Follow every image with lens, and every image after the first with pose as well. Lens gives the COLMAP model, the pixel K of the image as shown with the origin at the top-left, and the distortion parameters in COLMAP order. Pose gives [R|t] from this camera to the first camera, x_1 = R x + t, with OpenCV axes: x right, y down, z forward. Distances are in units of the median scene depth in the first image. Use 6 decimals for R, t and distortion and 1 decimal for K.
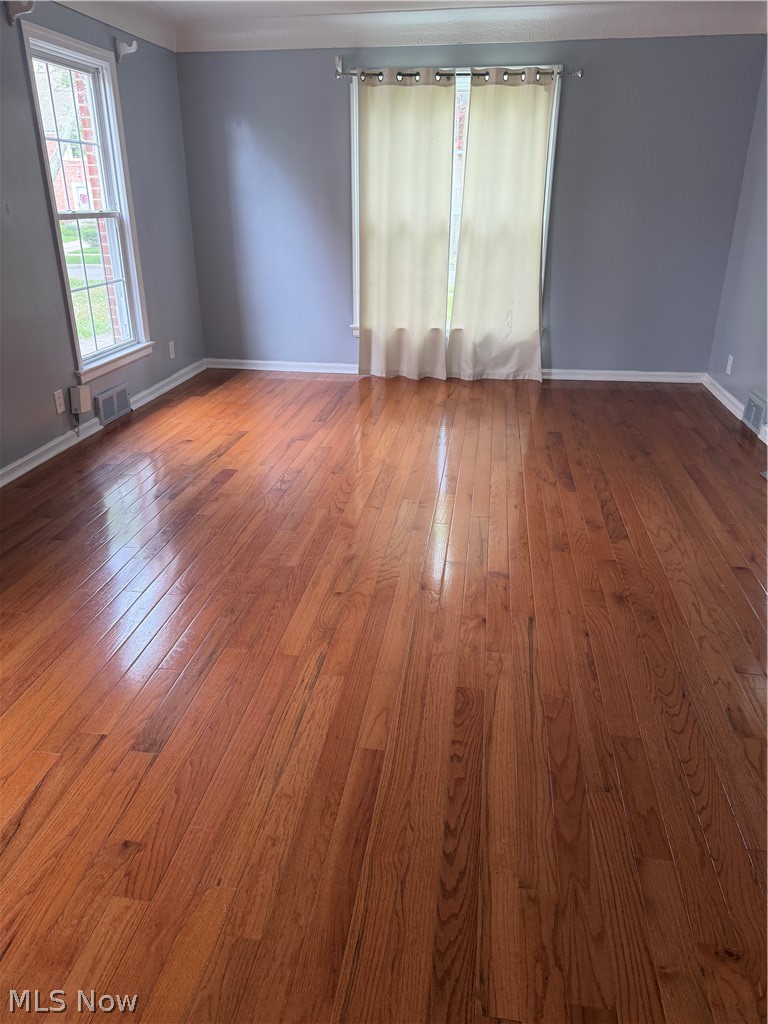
lens RADIAL K [[714.3, 0, 387.0], [0, 714.3, 514.2], [0, 0, 1]] dist [0.009017, -0.006002]
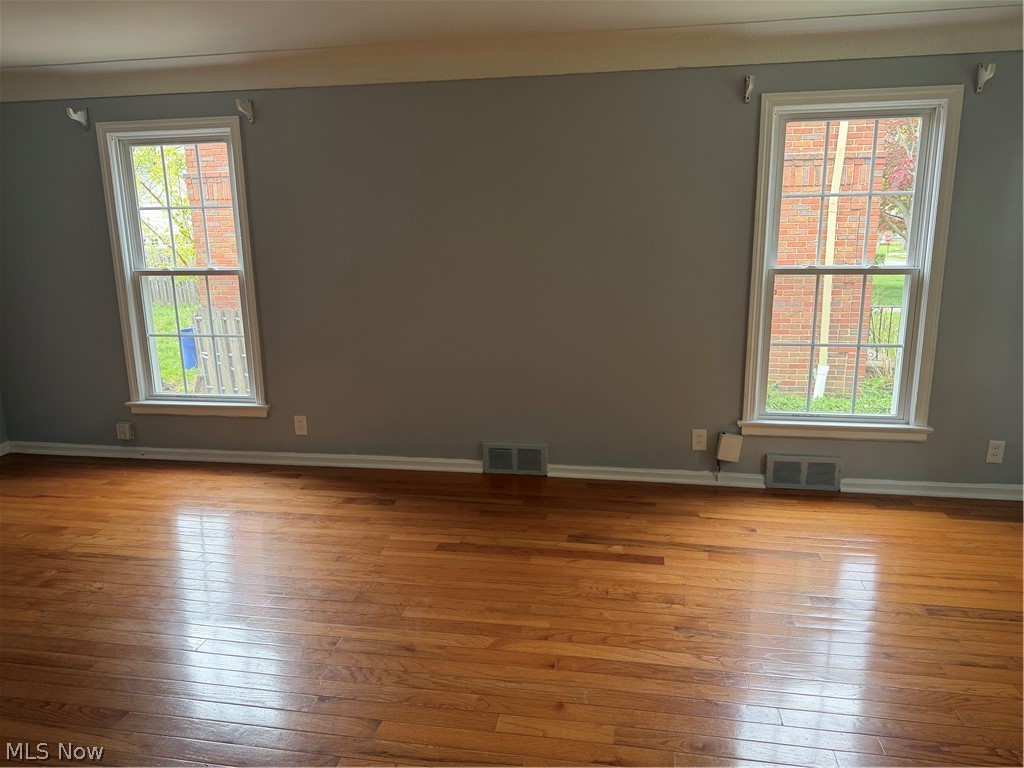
lens RADIAL K [[714.3, 0, 514.9], [0, 714.3, 387.4], [0, 0, 1]] dist [0.009017, -0.006002]
pose [[-0.032279, 0.202592, -0.978731, 0.492740], [-0.396479, 0.896304, 0.198606, -0.299398], [0.917476, 0.394457, 0.051392, 0.630554]]
